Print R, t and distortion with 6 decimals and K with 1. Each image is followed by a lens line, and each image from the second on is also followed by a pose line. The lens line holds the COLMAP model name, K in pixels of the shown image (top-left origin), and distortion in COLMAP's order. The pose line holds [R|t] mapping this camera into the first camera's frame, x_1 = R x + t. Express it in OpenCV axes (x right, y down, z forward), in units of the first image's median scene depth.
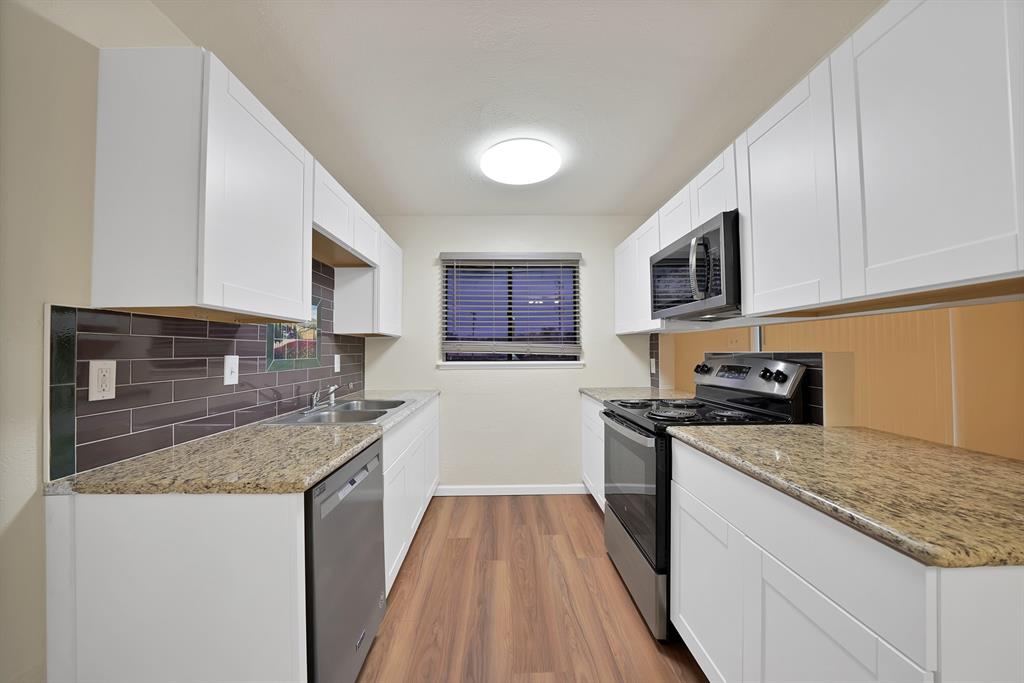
lens RADIAL K [[374.7, 0, 512.0], [0, 374.7, 341.5], [0, 0, 1]] dist [-0.019522, 0.000091]
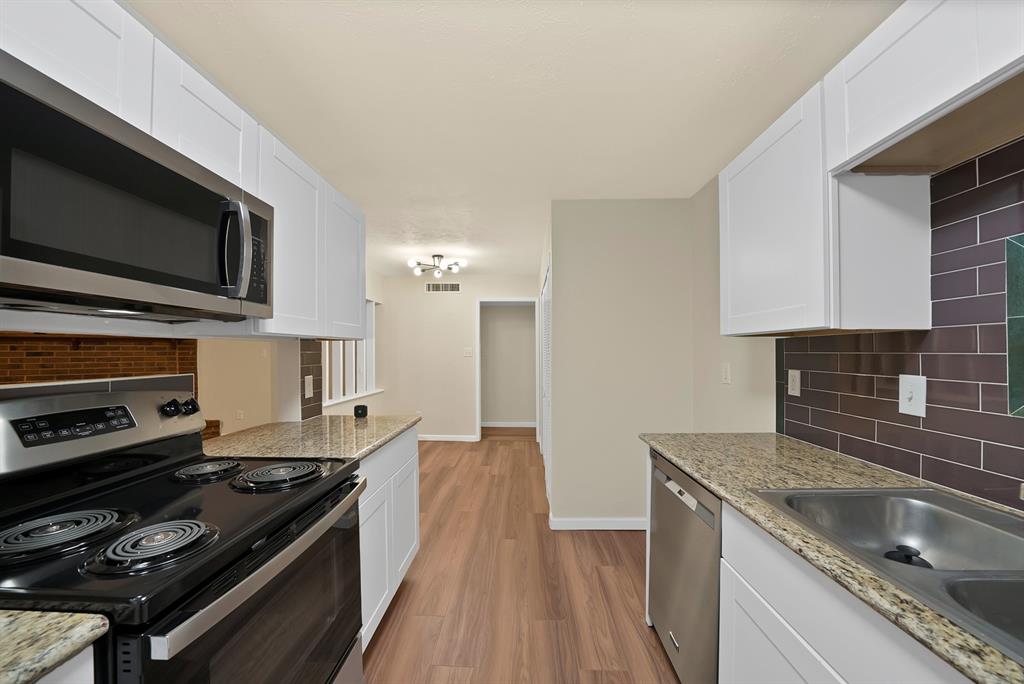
lens RADIAL K [[370.1, 0, 508.0], [0, 370.1, 352.1], [0, 0, 1]] dist [-0.018356, 0.000249]
pose [[-0.997623, -0.011096, 0.068003, -0.000998], [-0.013082, 0.999498, -0.028842, 0.016087], [-0.067649, -0.029663, -0.997268, 1.222989]]
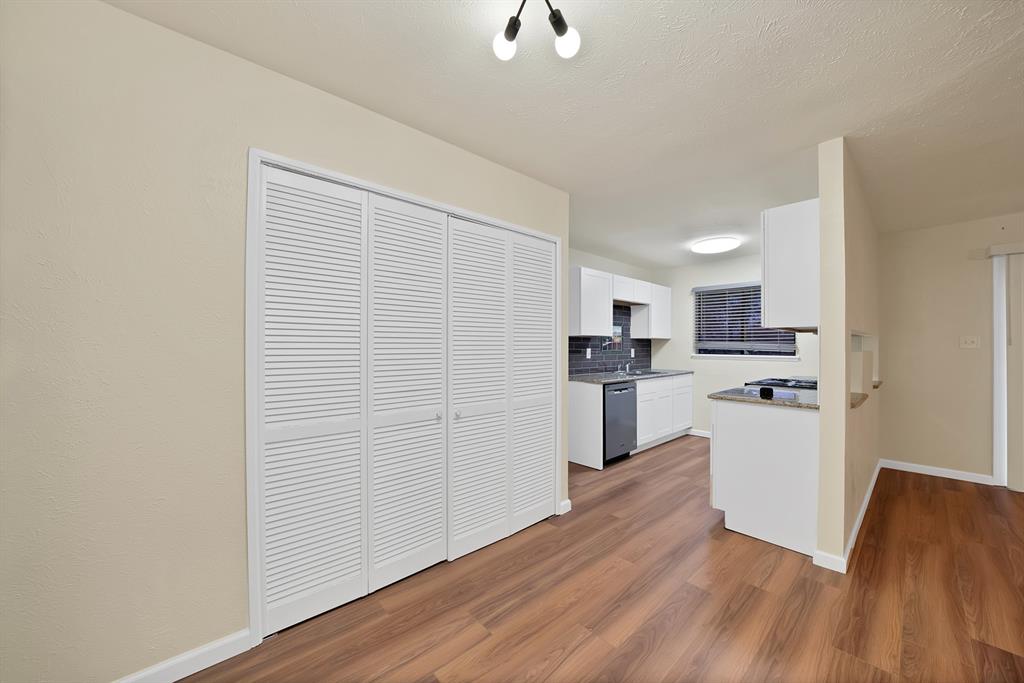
lens RADIAL K [[374.7, 0, 512.0], [0, 374.7, 341.5], [0, 0, 1]] dist [-0.019522, 0.000091]
pose [[0.643211, 0.000878, -0.765688, 0.785968], [0.012000, 0.999865, 0.011227, -0.040885], [0.765595, -0.016410, 0.643114, -0.960287]]
